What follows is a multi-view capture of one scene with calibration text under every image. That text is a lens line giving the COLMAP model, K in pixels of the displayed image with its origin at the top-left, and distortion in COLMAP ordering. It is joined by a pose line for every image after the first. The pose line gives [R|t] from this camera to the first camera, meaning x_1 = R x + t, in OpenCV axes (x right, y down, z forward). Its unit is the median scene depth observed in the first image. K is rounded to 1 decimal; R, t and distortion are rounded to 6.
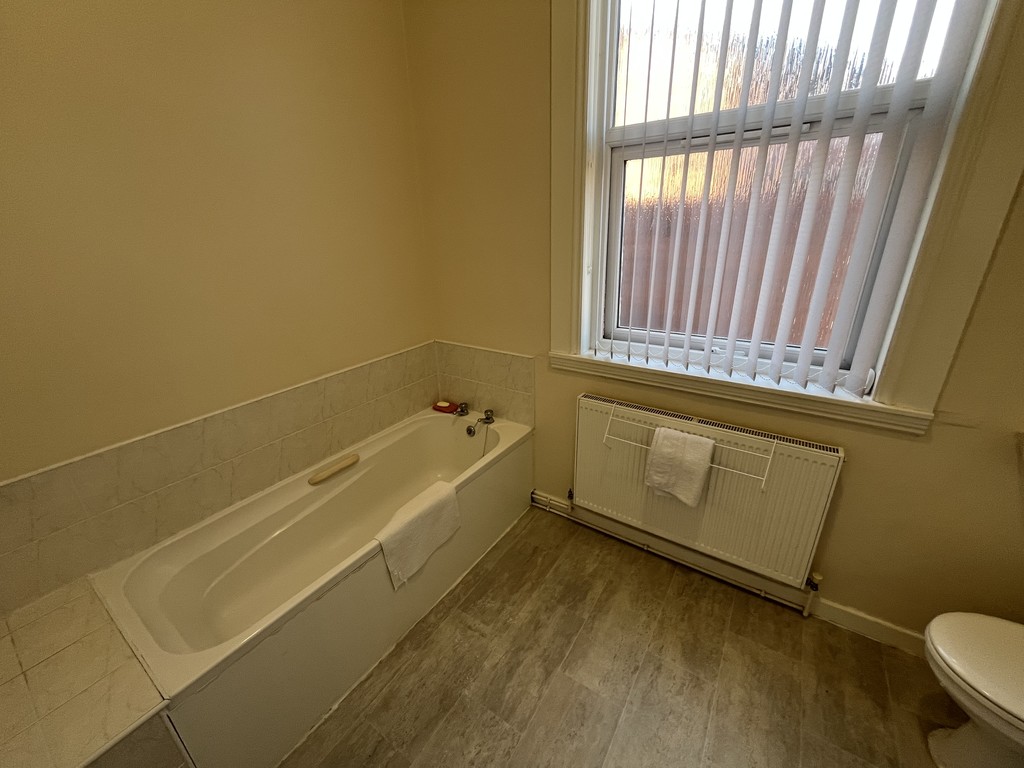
lens RADIAL K [[415.0, 0, 512.0], [0, 415.0, 384.0], [0, 0, 1]] dist [0.001016, -0.000157]
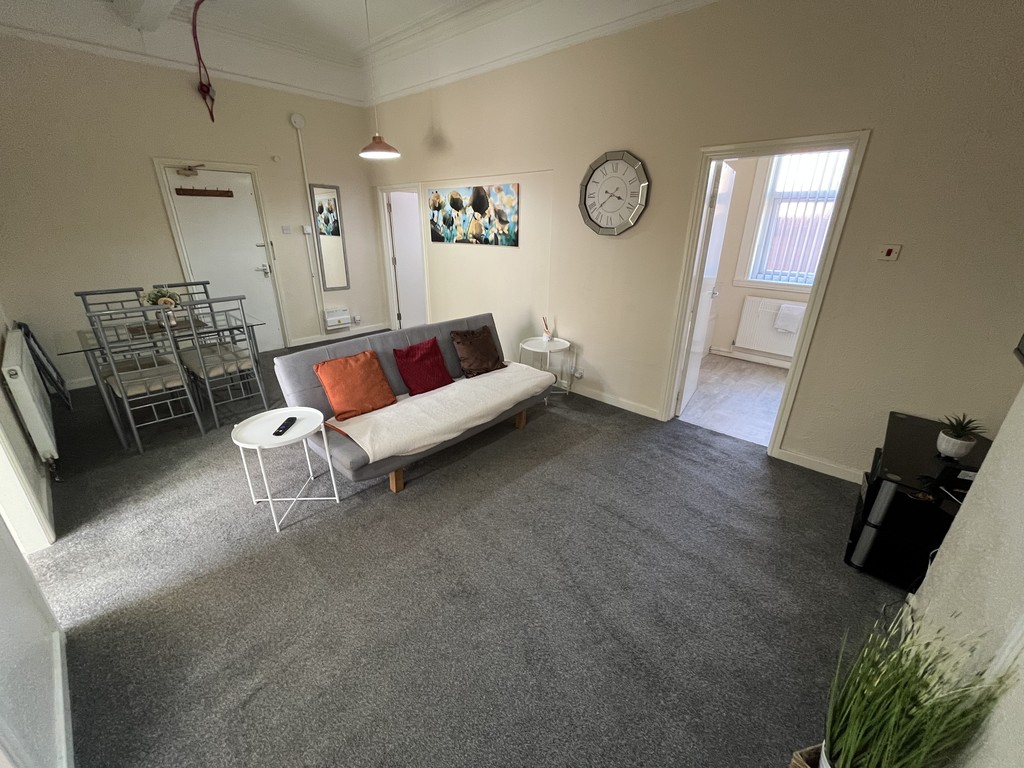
lens RADIAL K [[415.0, 0, 512.0], [0, 415.0, 384.0], [0, 0, 1]] dist [0.001016, -0.000157]
pose [[0.988205, 0.091235, -0.122995, -0.975761], [-0.090740, 0.995828, 0.009631, 0.739902], [0.123361, 0.001643, 0.992361, -1.824301]]
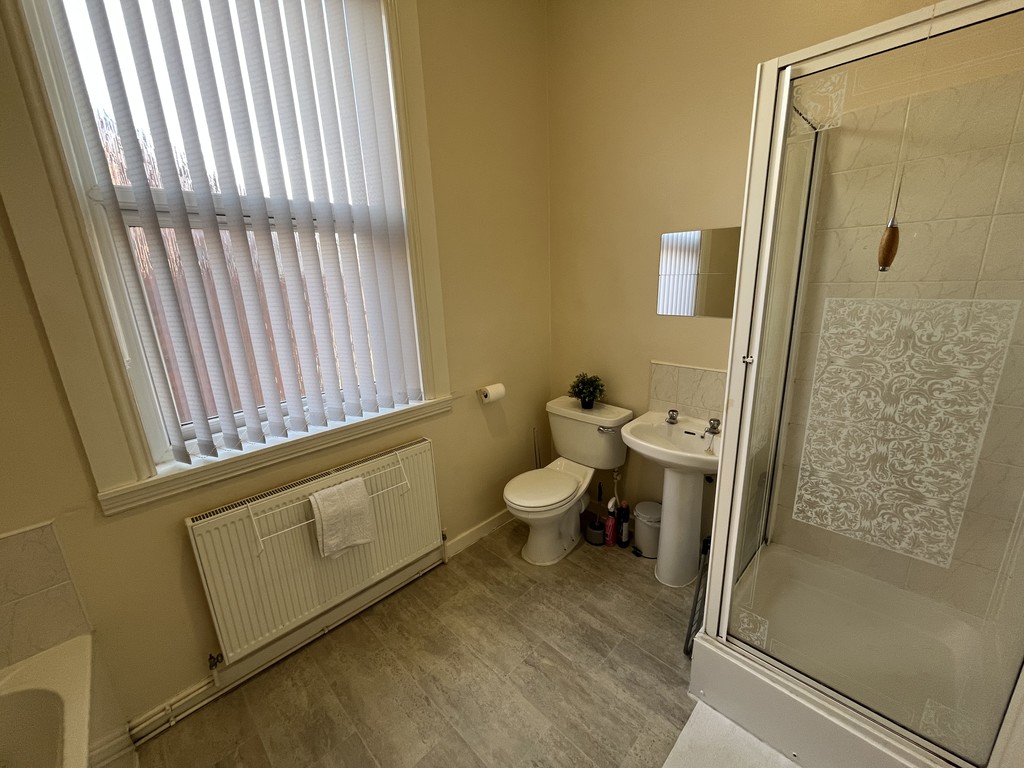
lens RADIAL K [[415.0, 0, 512.0], [0, 415.0, 384.0], [0, 0, 1]] dist [0.001016, -0.000157]
pose [[0.193219, -0.230336, 0.953736, -0.420631], [0.389568, 0.910158, 0.140888, -0.086504], [-0.900501, 0.344323, 0.265591, 0.233250]]
